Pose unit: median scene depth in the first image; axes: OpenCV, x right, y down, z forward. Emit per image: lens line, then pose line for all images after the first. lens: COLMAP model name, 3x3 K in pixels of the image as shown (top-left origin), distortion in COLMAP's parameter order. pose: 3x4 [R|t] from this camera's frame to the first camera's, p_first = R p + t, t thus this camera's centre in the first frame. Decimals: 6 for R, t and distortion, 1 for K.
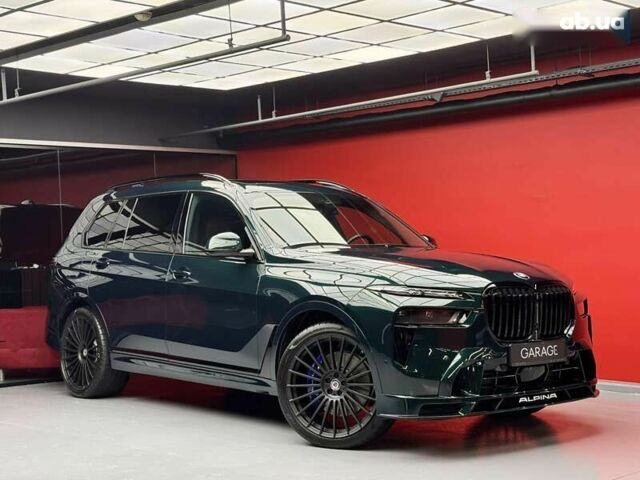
lens RADIAL K [[907.2, 0, 299.0], [0, 907.2, 239.3], [0, 0, 1]] dist [0.043226, 0.069151]
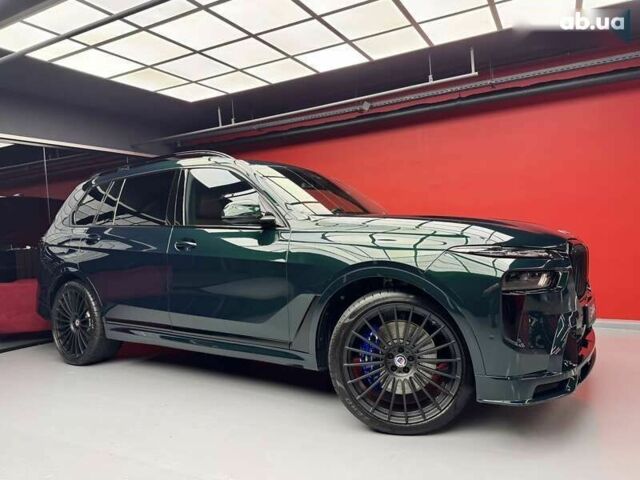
lens RADIAL K [[444.8, 0, 320.0], [0, 444.8, 240.0], [0, 0, 1]] dist [0.010546, -0.002149]
pose [[0.959291, -0.029926, 0.280830, -0.136510], [0.024249, 0.999426, 0.023667, 0.026891], [-0.281377, -0.015893, 0.959466, 0.538579]]
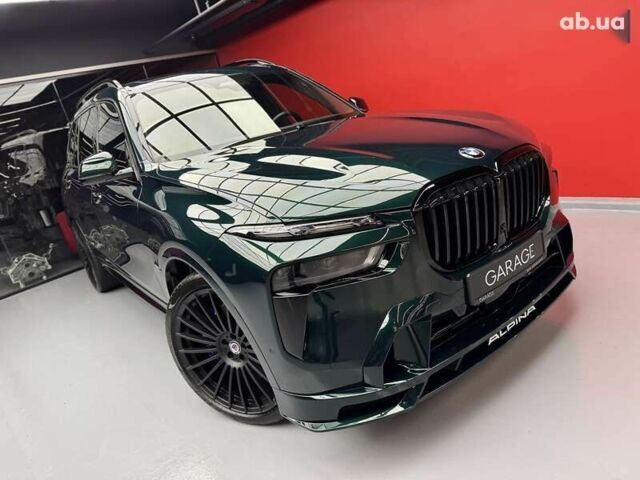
lens RADIAL K [[444.8, 0, 320.0], [0, 444.8, 240.0], [0, 0, 1]] dist [0.010546, -0.002149]
pose [[0.979998, -0.186408, -0.069687, 0.133463], [0.198845, 0.931357, 0.305016, -0.017250], [0.008046, -0.312772, 0.949794, 0.604463]]
